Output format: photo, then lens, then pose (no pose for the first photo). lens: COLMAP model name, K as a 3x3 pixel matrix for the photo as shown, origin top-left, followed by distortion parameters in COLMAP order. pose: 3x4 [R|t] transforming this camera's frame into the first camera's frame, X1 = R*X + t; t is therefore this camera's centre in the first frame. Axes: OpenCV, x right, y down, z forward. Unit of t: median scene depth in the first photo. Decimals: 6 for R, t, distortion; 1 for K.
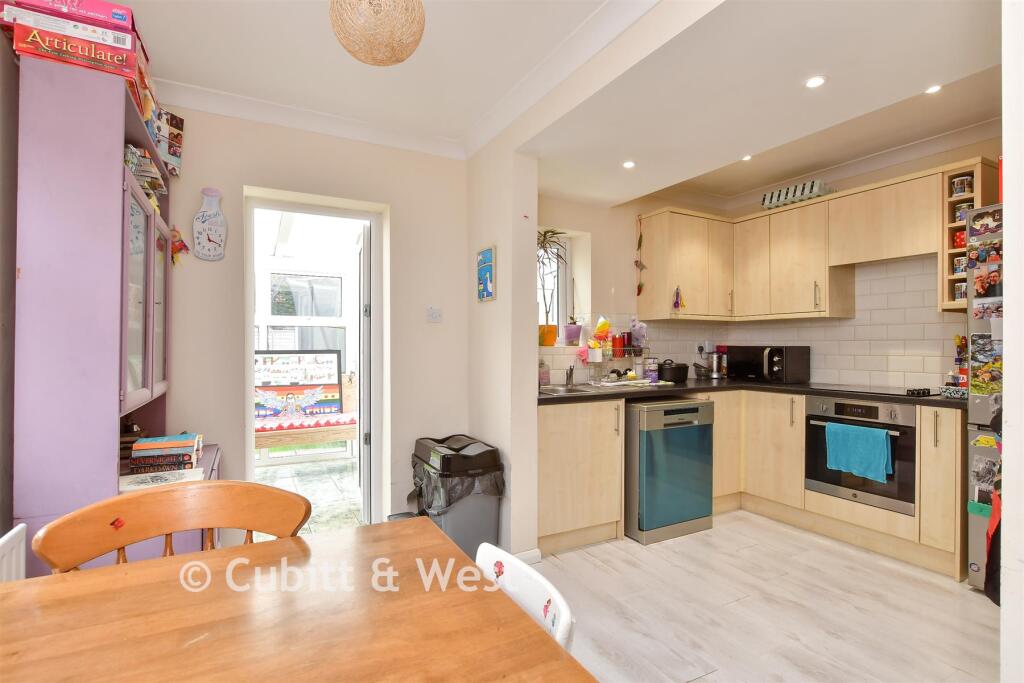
lens RADIAL K [[488.5, 0, 512.0], [0, 488.5, 341.5], [0, 0, 1]] dist [-0.000236, -0.000007]
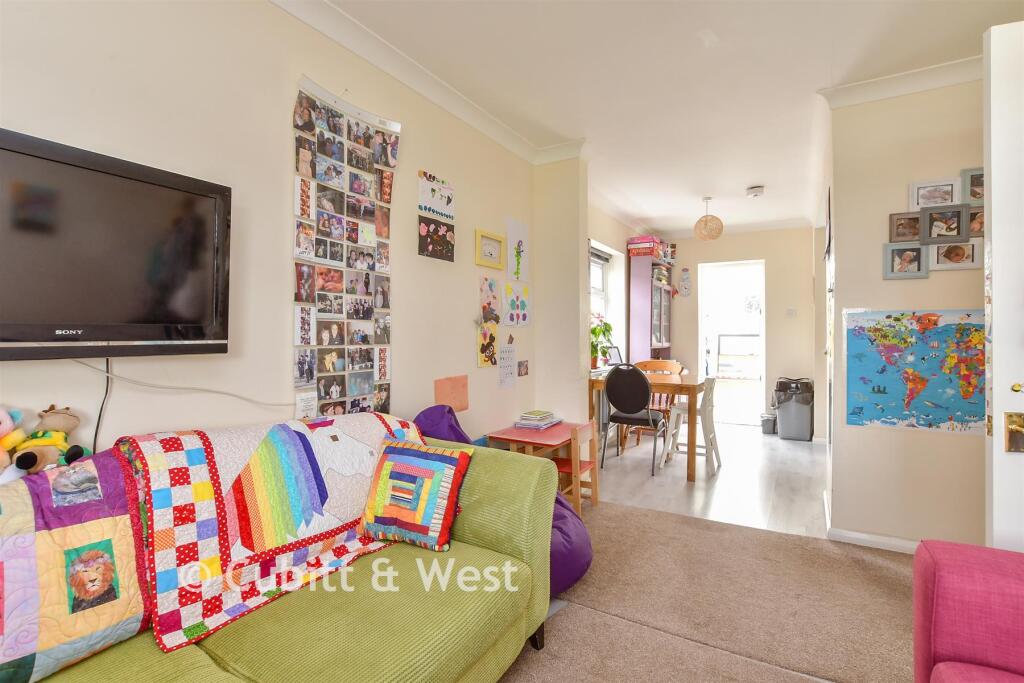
lens RADIAL K [[511.8, 0, 513.8], [0, 511.8, 333.5], [0, 0, 1]] dist [-0.003629, -0.000698]
pose [[0.519462, -0.000113, -0.854494, 0.739741], [0.002496, 0.999996, 0.001385, 0.013140], [0.854490, -0.002852, 0.519460, -0.711145]]
